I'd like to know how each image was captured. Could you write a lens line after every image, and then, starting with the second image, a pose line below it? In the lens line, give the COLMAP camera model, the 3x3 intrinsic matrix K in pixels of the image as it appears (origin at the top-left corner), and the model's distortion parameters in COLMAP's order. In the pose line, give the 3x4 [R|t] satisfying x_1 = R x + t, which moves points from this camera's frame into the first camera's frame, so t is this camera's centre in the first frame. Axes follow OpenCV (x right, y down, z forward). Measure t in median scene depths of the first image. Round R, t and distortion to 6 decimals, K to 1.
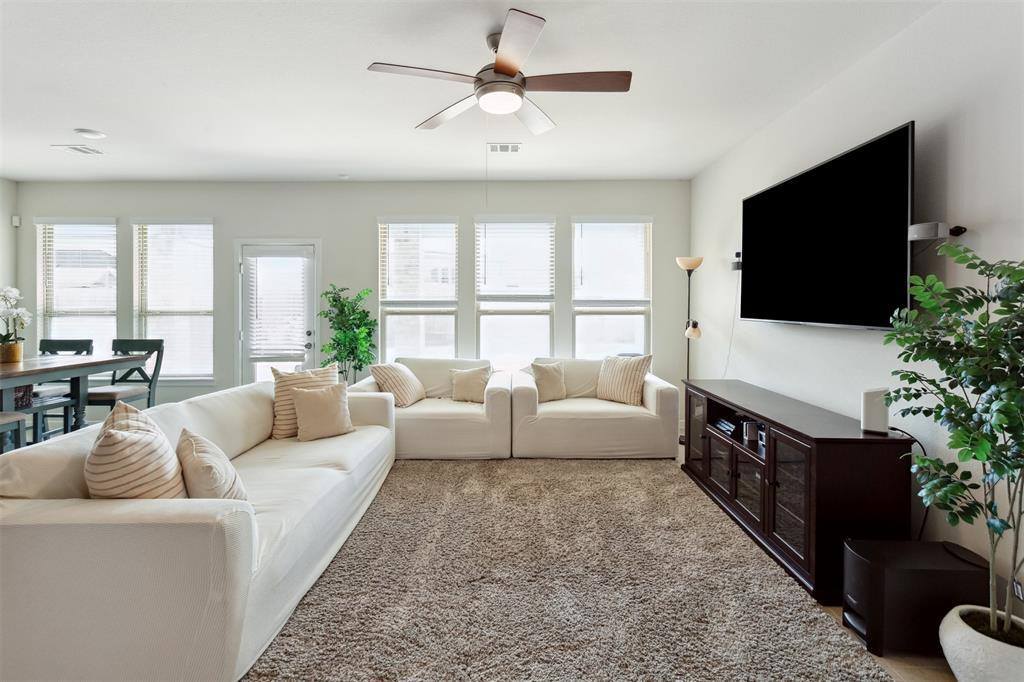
lens RADIAL K [[495.8, 0, 516.8], [0, 495.8, 308.3], [0, 0, 1]] dist [0.003016, 0.000558]
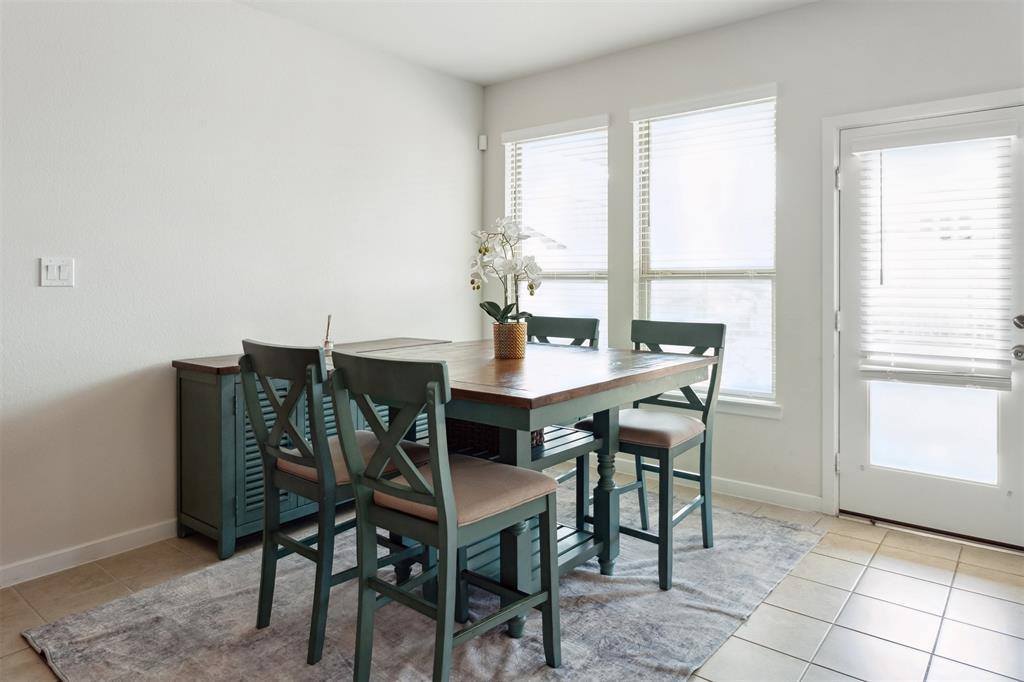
lens RADIAL K [[647.4, 0, 499.7], [0, 647.4, 285.5], [0, 0, 1]] dist [-0.009390, -0.002010]
pose [[0.768859, 0.003596, -0.639408, -0.477587], [-0.001350, 0.999991, 0.004000, 0.022246], [0.639417, -0.002212, 0.768857, 0.374715]]
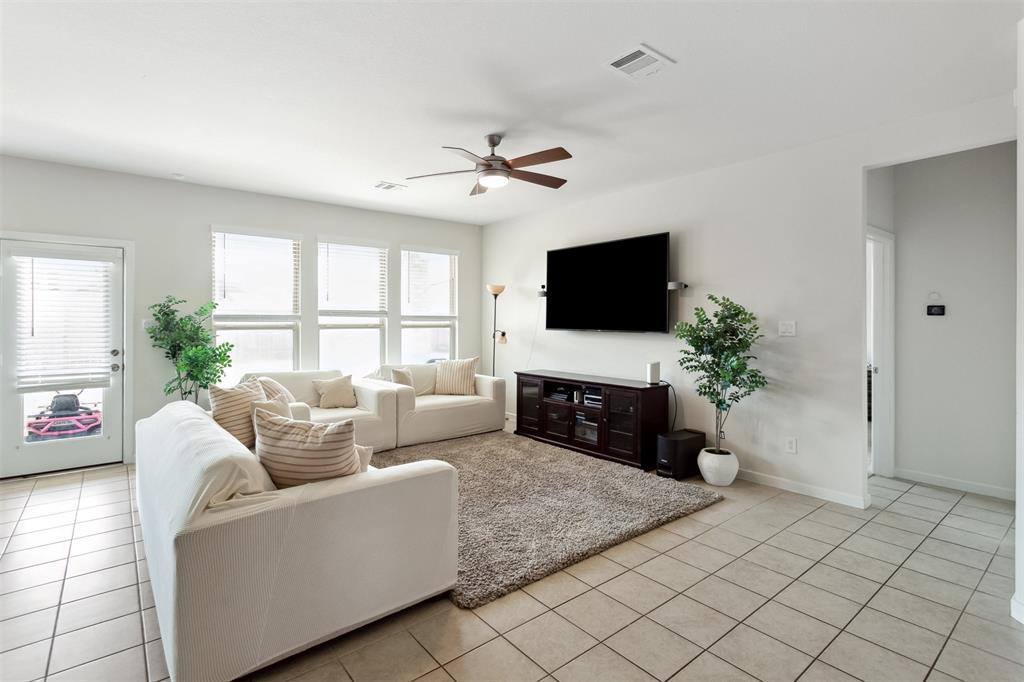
lens RADIAL K [[495.8, 0, 508.3], [0, 495.8, 320.3], [0, 0, 1]] dist [0.003016, 0.000558]
pose [[0.770289, 0.000992, 0.637694, -0.513666], [0.002500, 0.999986, -0.004576, 0.001030], [-0.637690, 0.005120, 0.770276, -0.084139]]
